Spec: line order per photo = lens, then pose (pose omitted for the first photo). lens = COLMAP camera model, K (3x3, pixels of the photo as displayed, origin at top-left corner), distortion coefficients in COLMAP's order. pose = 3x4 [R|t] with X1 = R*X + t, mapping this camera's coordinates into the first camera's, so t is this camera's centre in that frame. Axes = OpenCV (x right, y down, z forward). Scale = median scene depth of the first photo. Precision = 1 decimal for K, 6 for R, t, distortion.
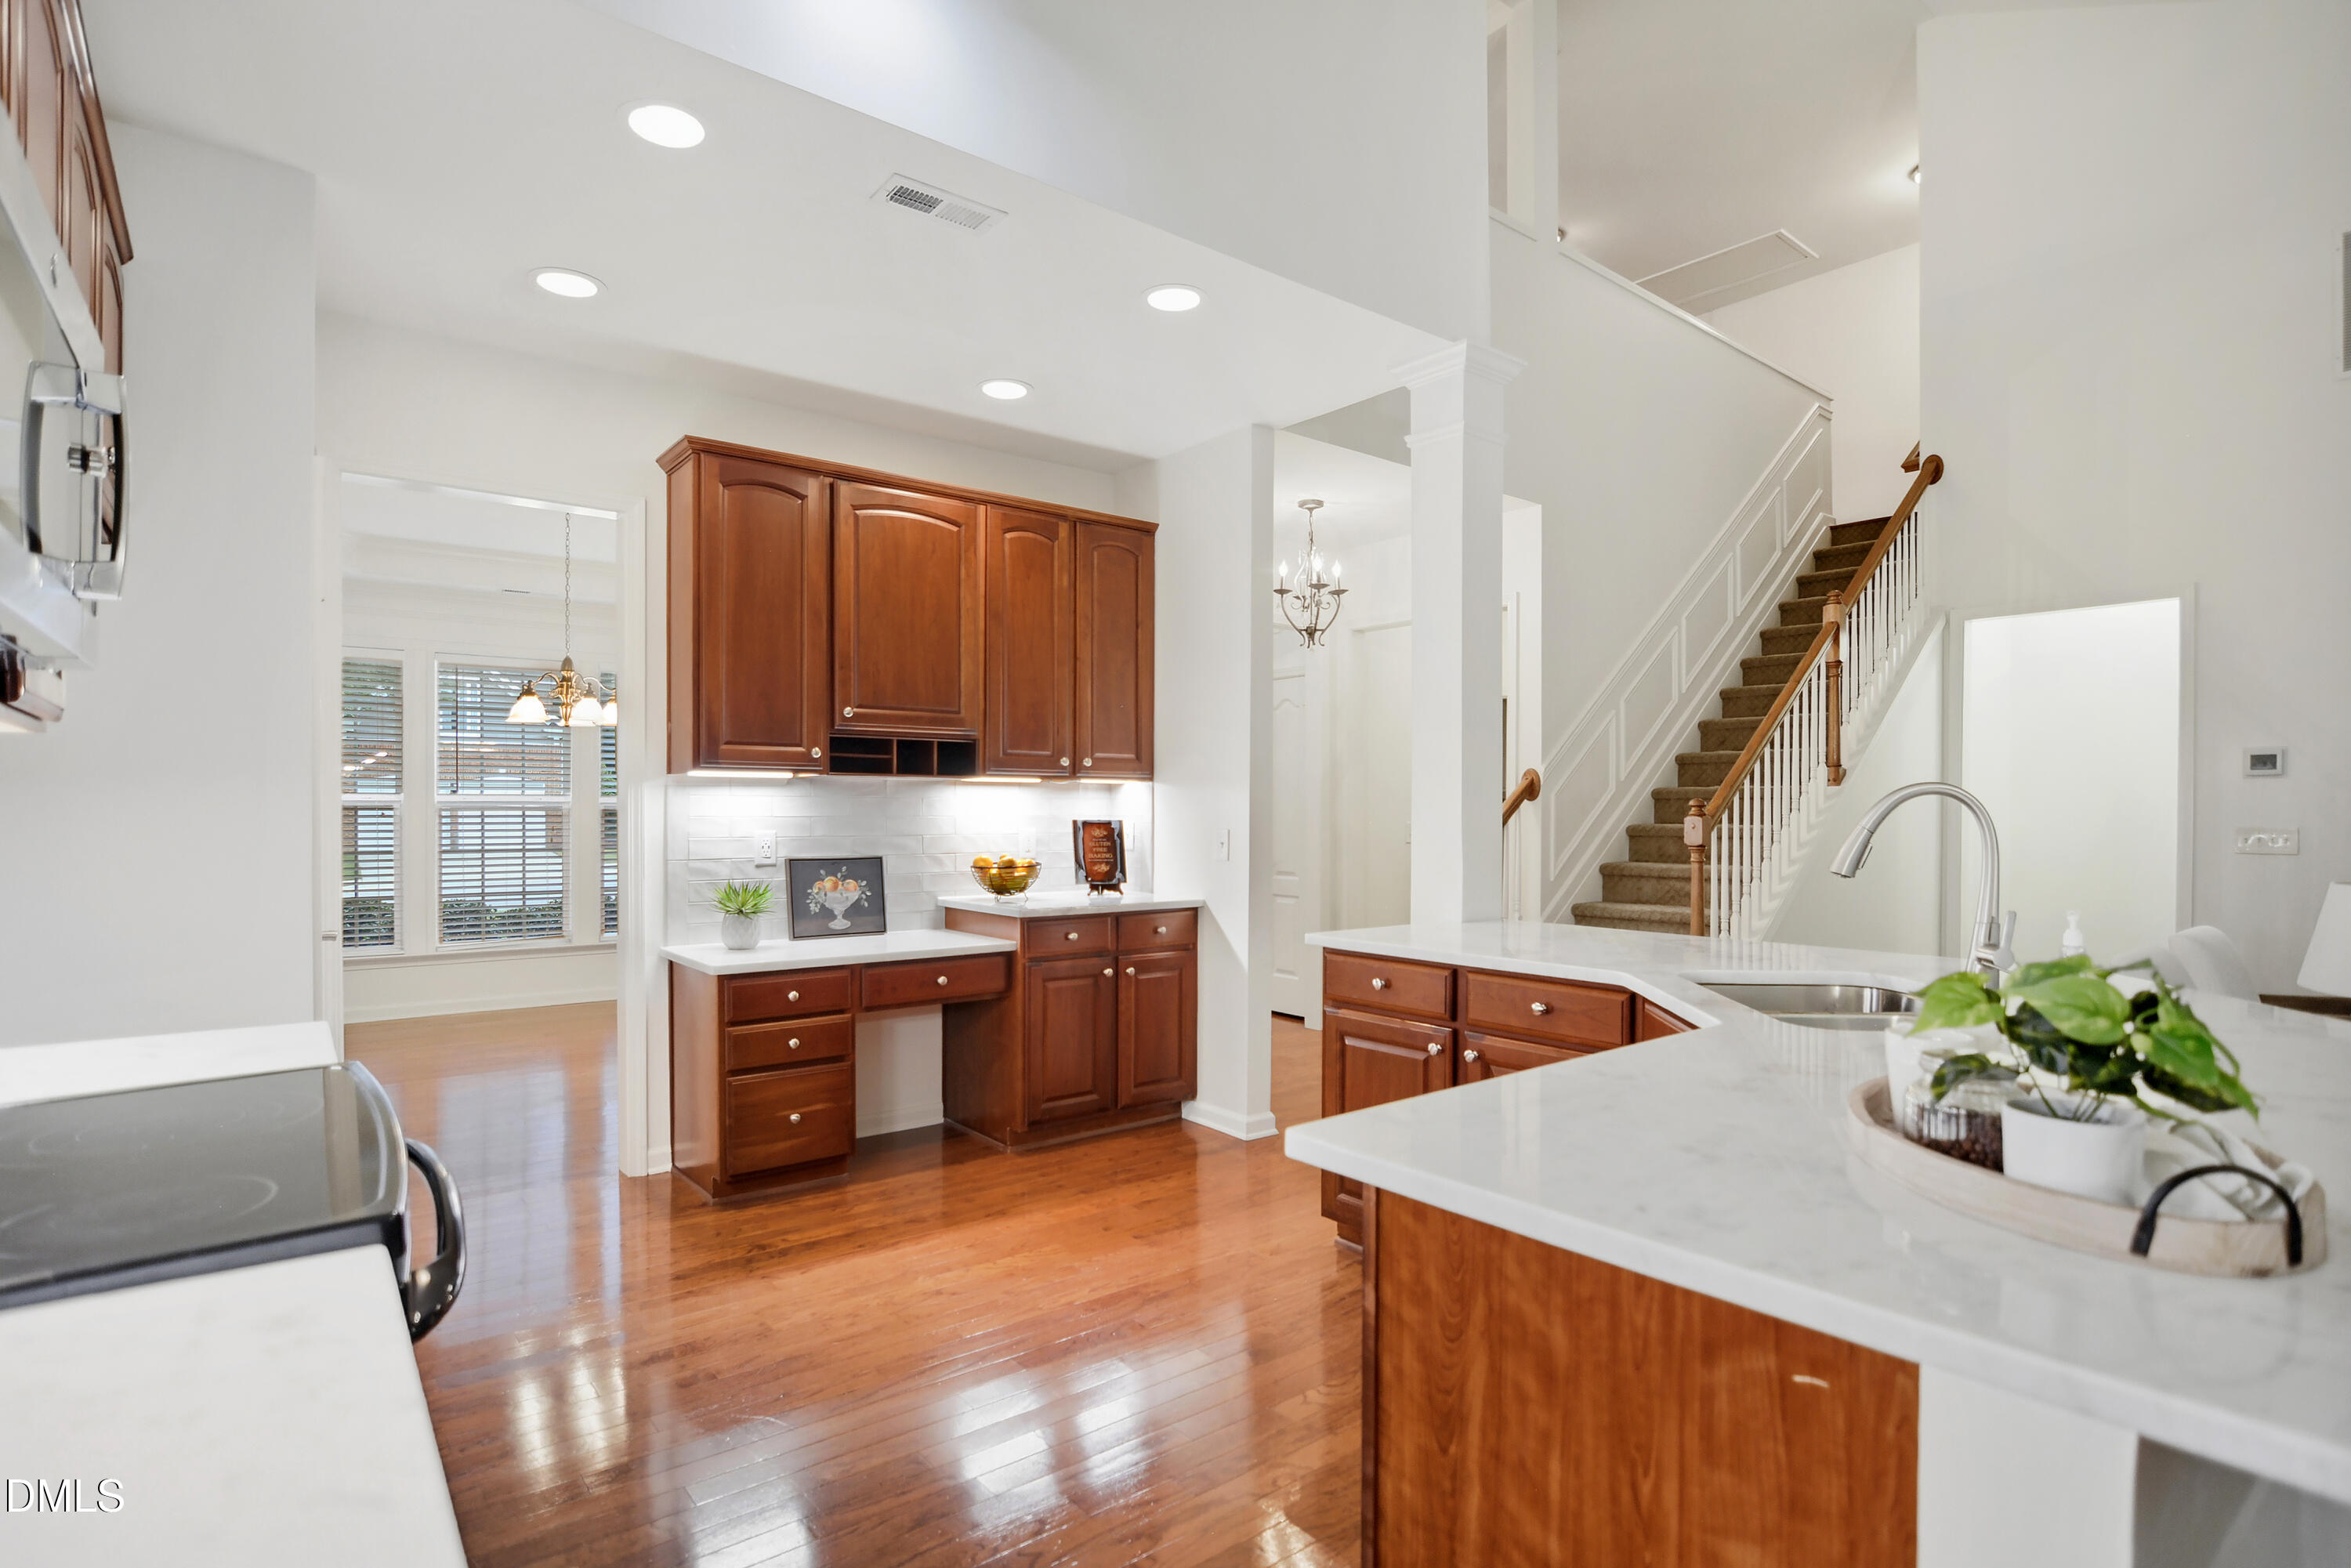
lens RADIAL K [[1156.1, 0, 1139.0], [0, 1156.1, 821.3], [0, 0, 1]] dist [-0.005334, -0.000263]
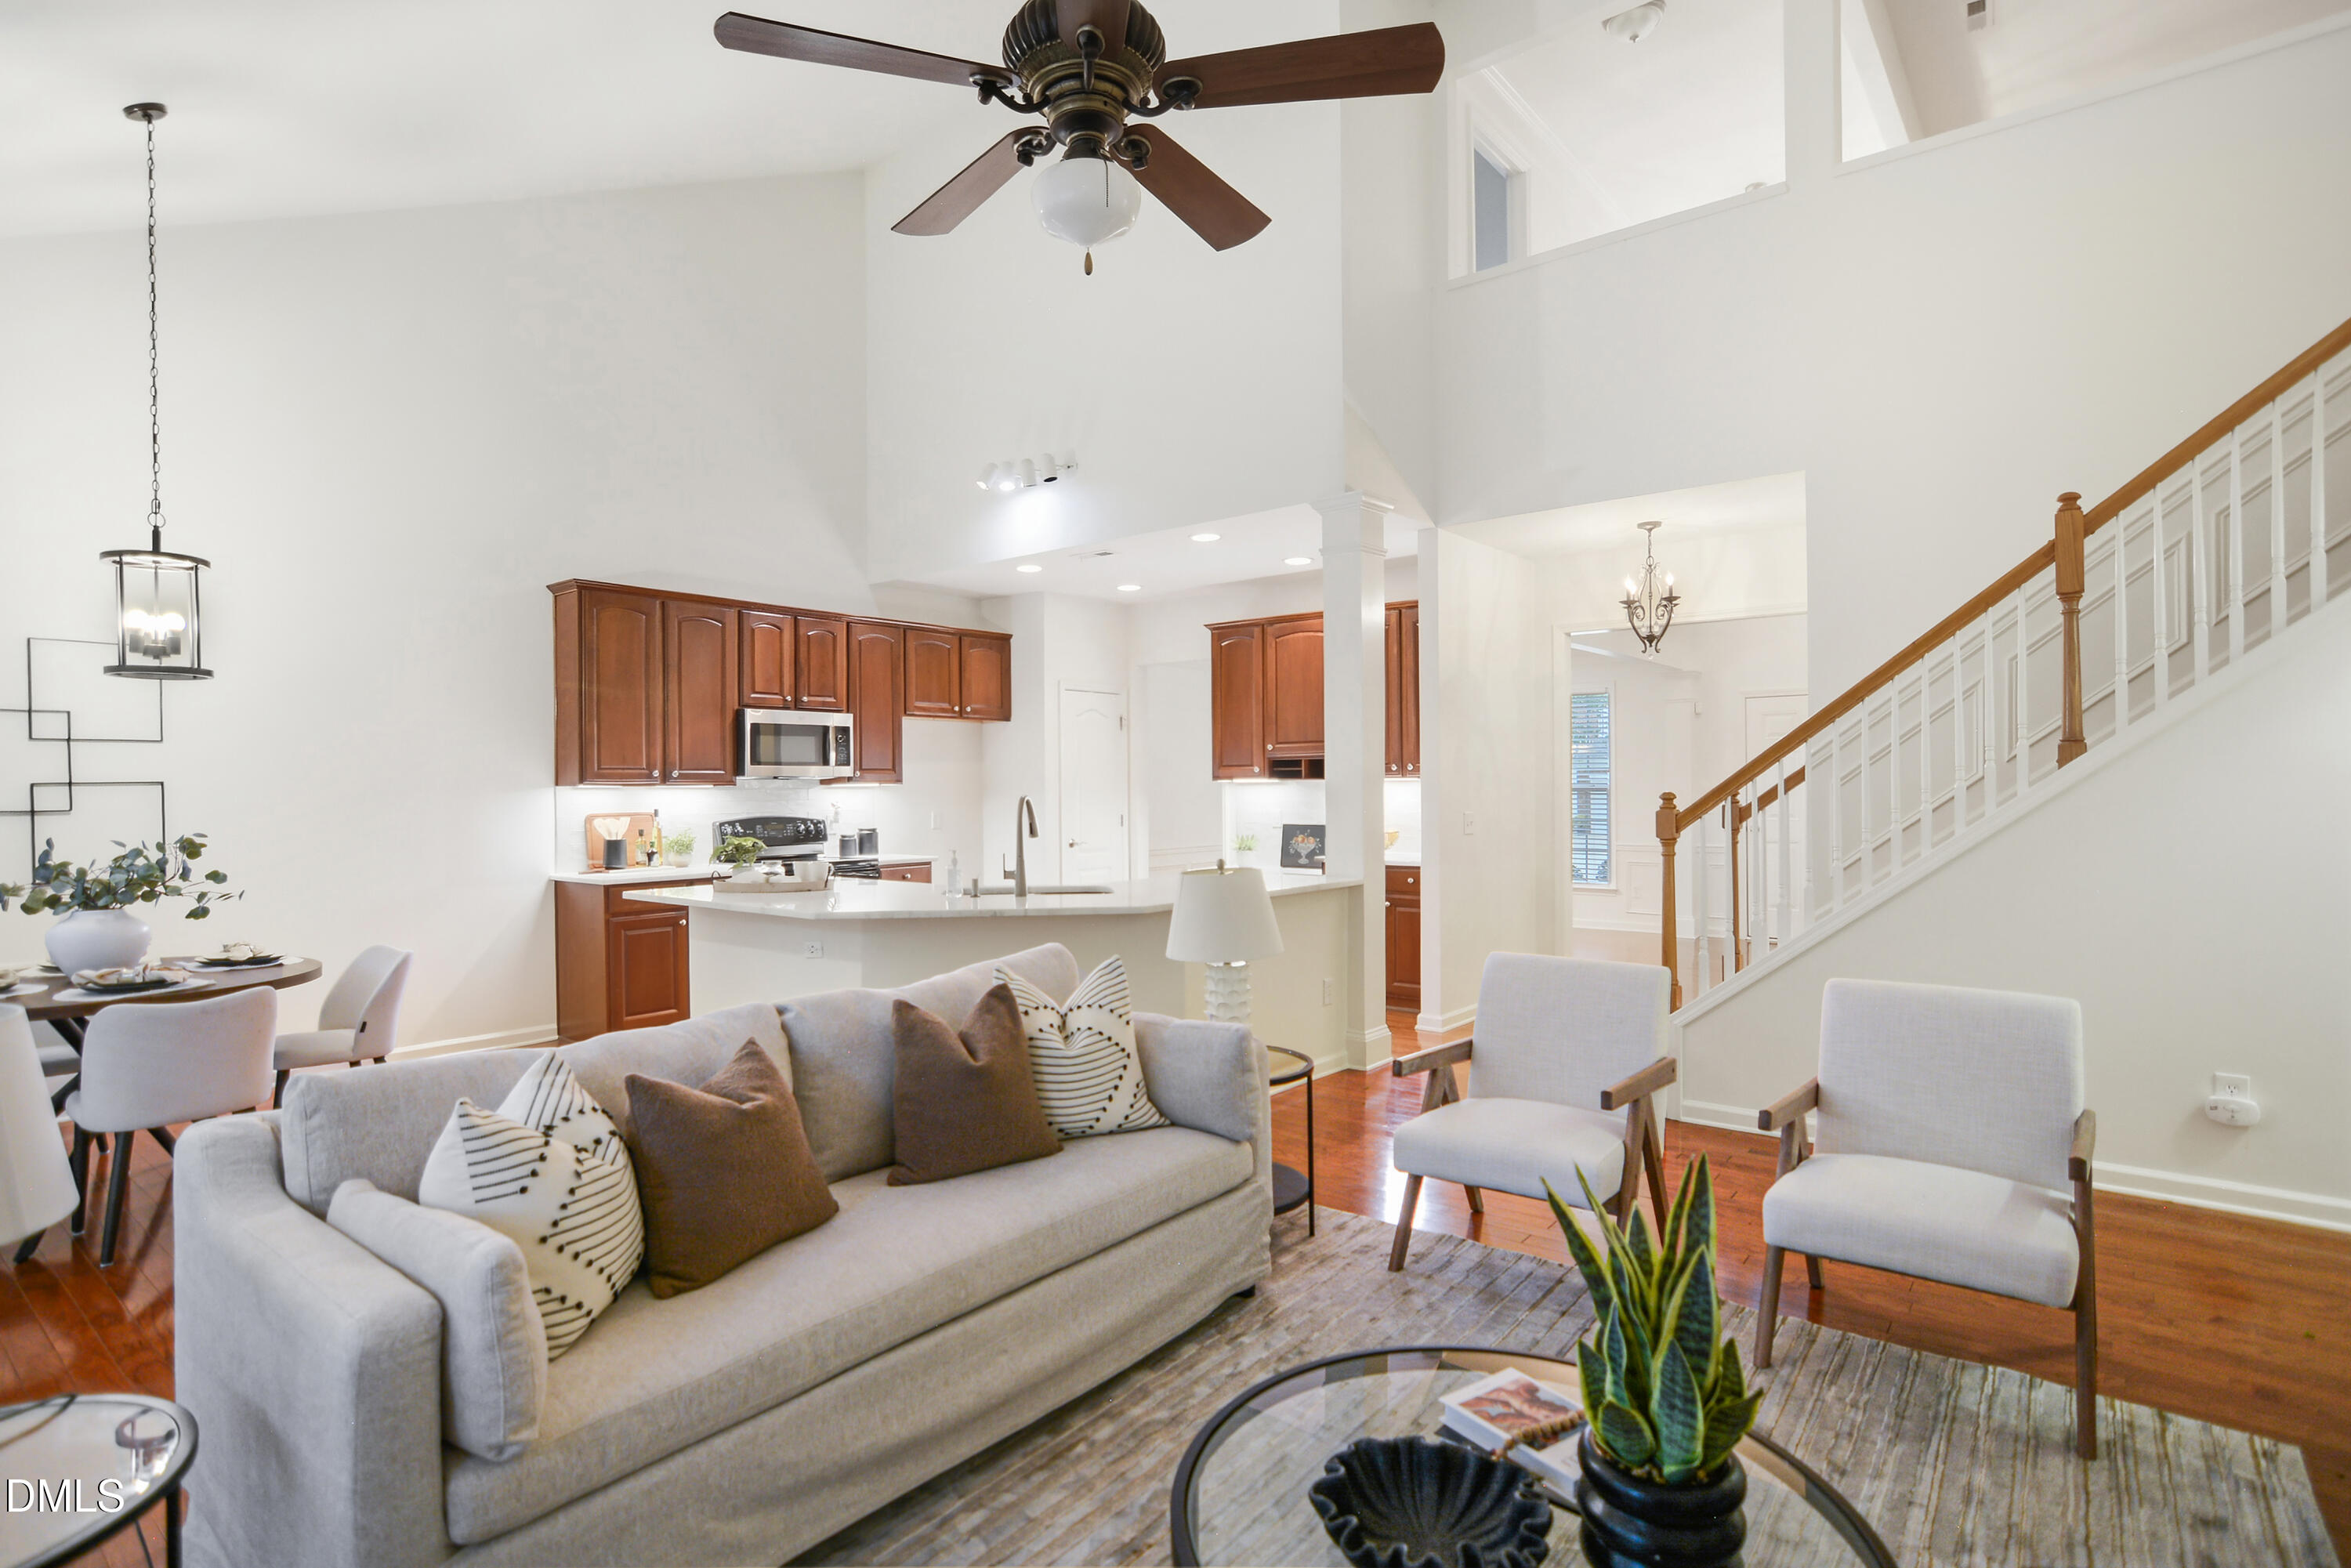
lens RADIAL K [[1166.3, 0, 1169.4], [0, 1166.3, 776.7], [0, 0, 1]] dist [-0.011411, 0.001451]
pose [[0.233299, -0.011209, -0.972341, 1.442207], [-0.000286, 0.999933, -0.011596, -0.021819], [0.972405, 0.002983, 0.233280, 0.361559]]
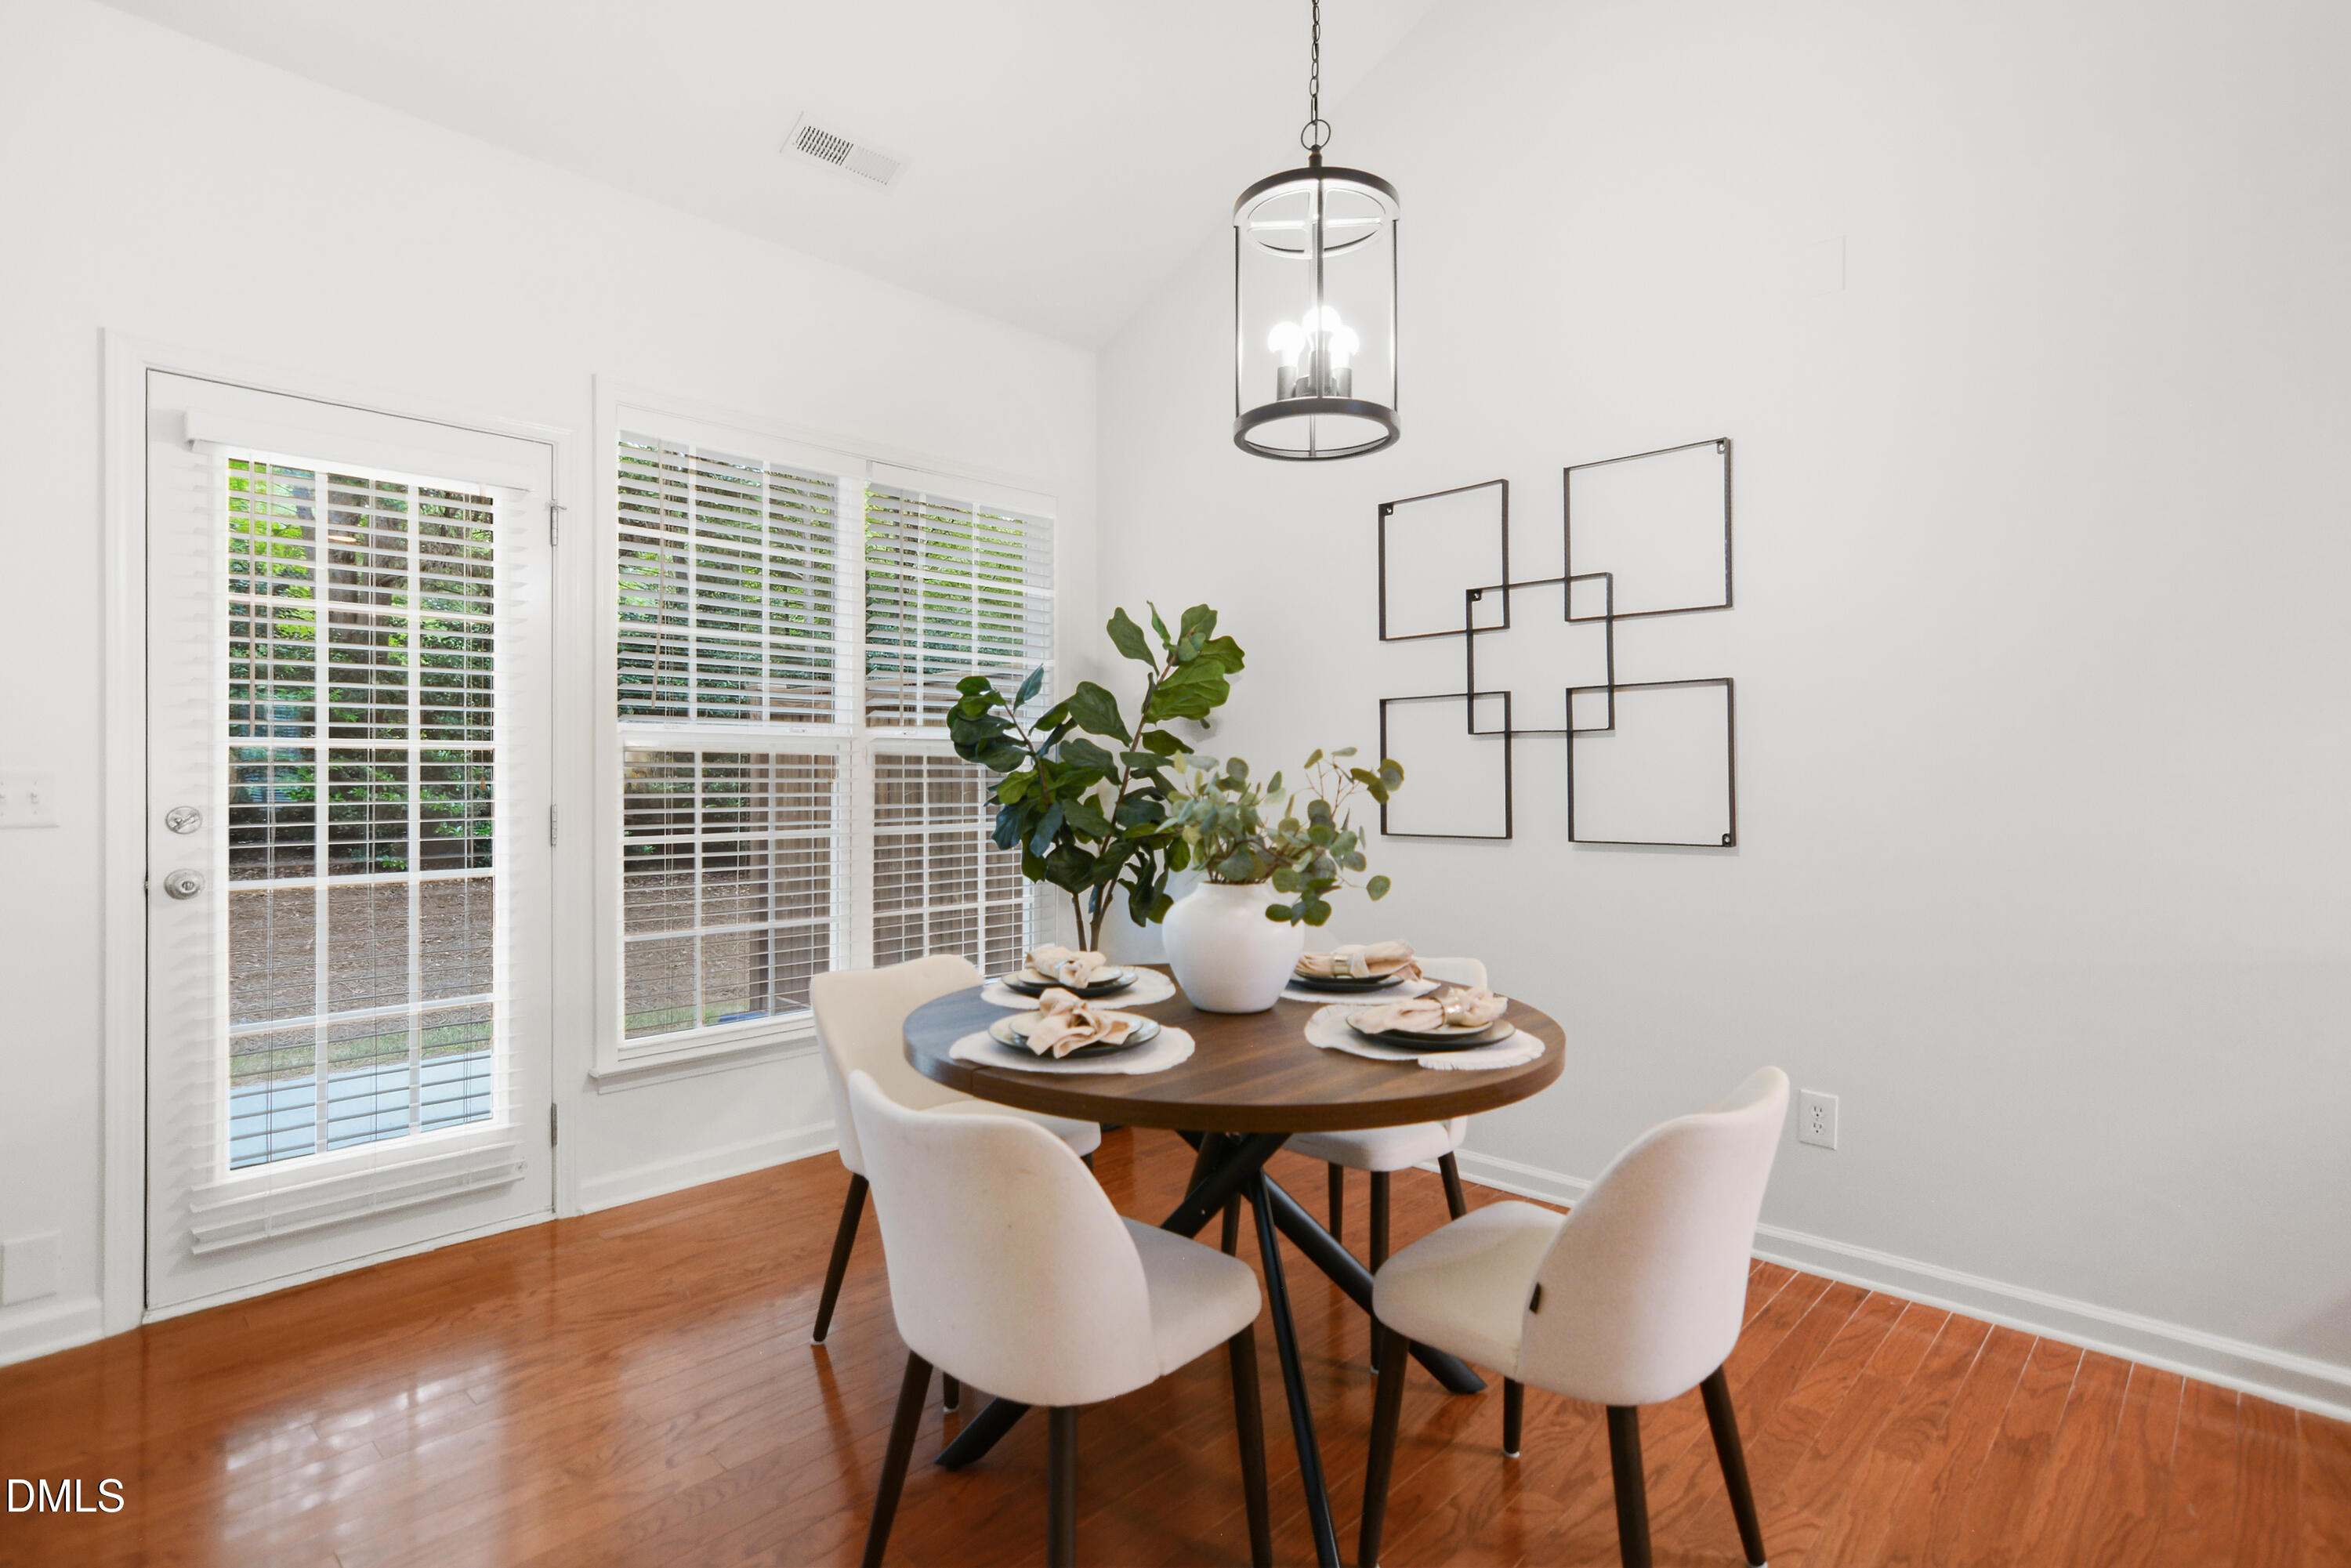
lens RADIAL K [[1127.4, 0, 1180.4], [0, 1127.4, 770.4], [0, 0, 1]] dist [-0.019284, 0.000084]
pose [[-0.989436, -0.003768, -0.144924, 0.498090], [-0.004651, 0.999973, 0.005752, 0.019496], [0.144898, 0.006366, -0.989426, 0.235883]]
